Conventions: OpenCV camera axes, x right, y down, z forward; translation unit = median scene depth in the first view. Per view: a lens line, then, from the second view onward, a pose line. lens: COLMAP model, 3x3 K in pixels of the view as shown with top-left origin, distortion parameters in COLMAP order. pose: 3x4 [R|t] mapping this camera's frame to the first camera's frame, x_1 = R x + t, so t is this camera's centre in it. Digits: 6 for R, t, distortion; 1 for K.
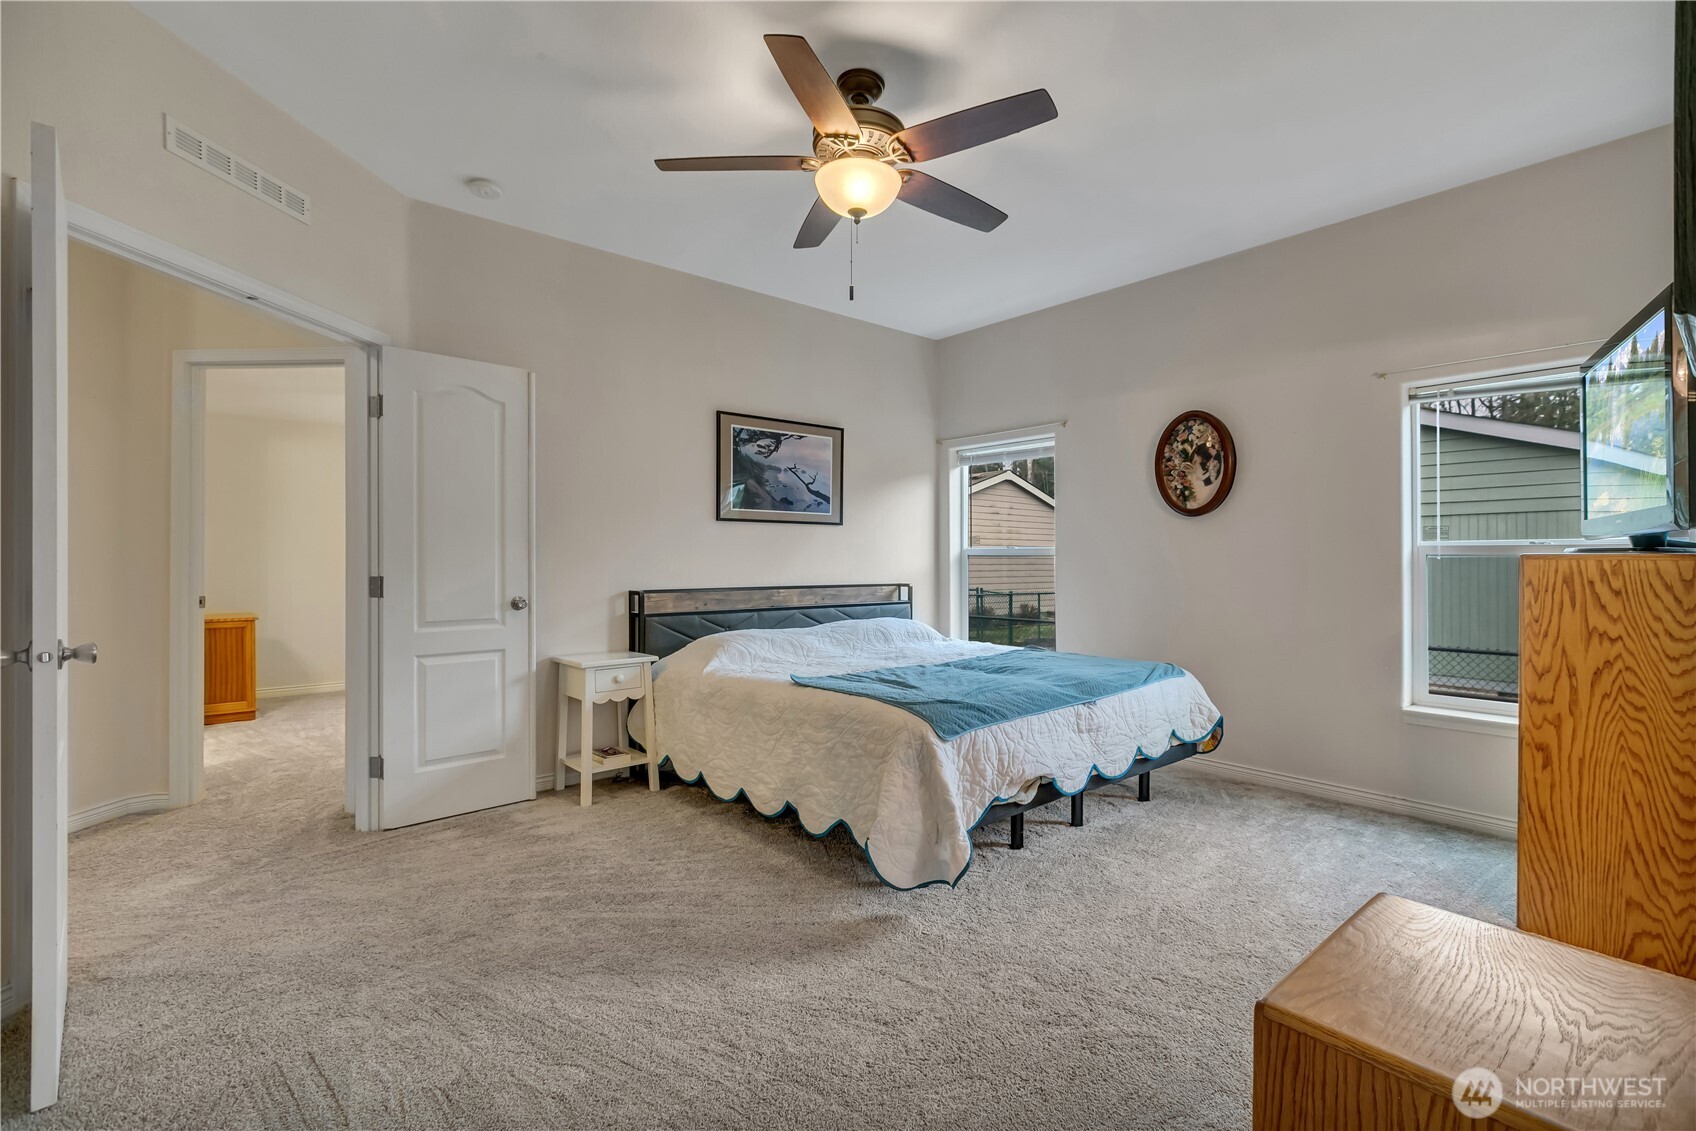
lens RADIAL K [[763.3, 0, 848.0], [0, 763.3, 565.5], [0, 0, 1]] dist [0.001324, -0.000040]
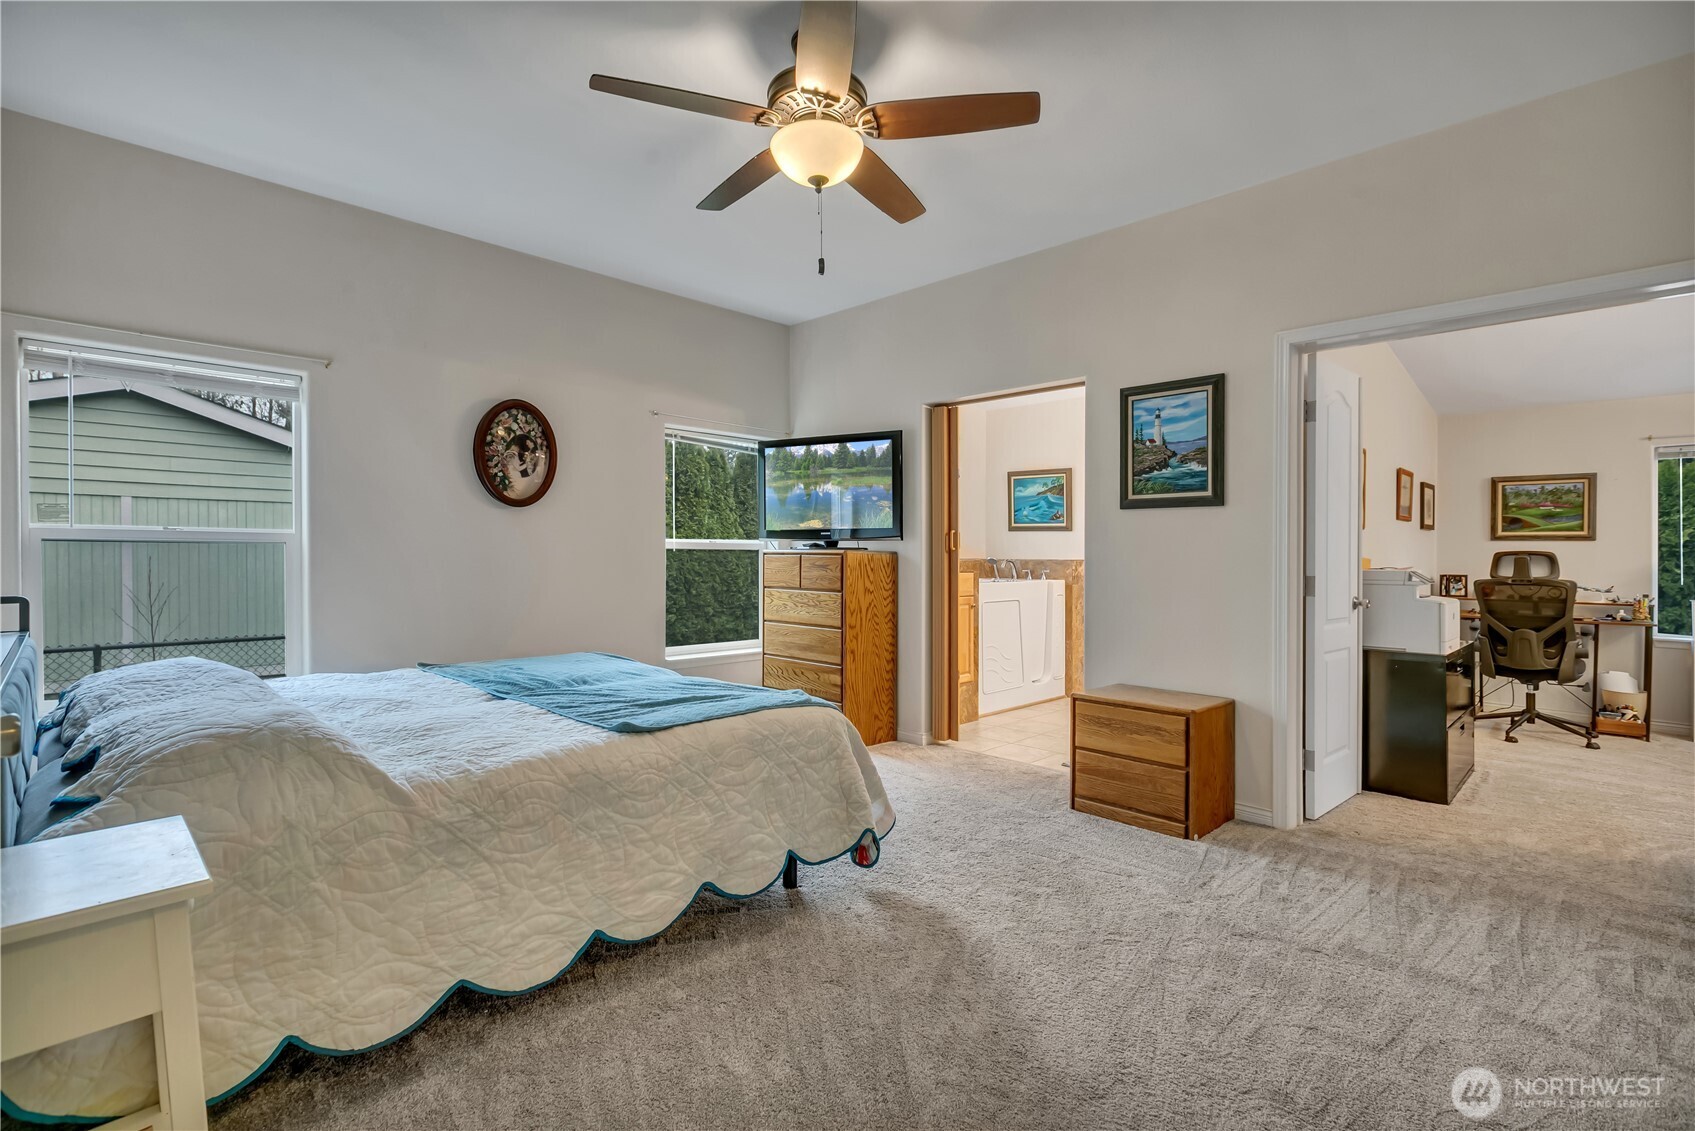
lens RADIAL K [[792.6, 0, 847.5], [0, 792.6, 565.5], [0, 0, 1]] dist [-0.000084, -0.000024]
pose [[-0.074049, -0.017395, 0.997103, -0.601773], [-0.001110, 0.999849, 0.017361, -0.007036], [-0.997254, 0.000178, -0.074057, 0.651169]]
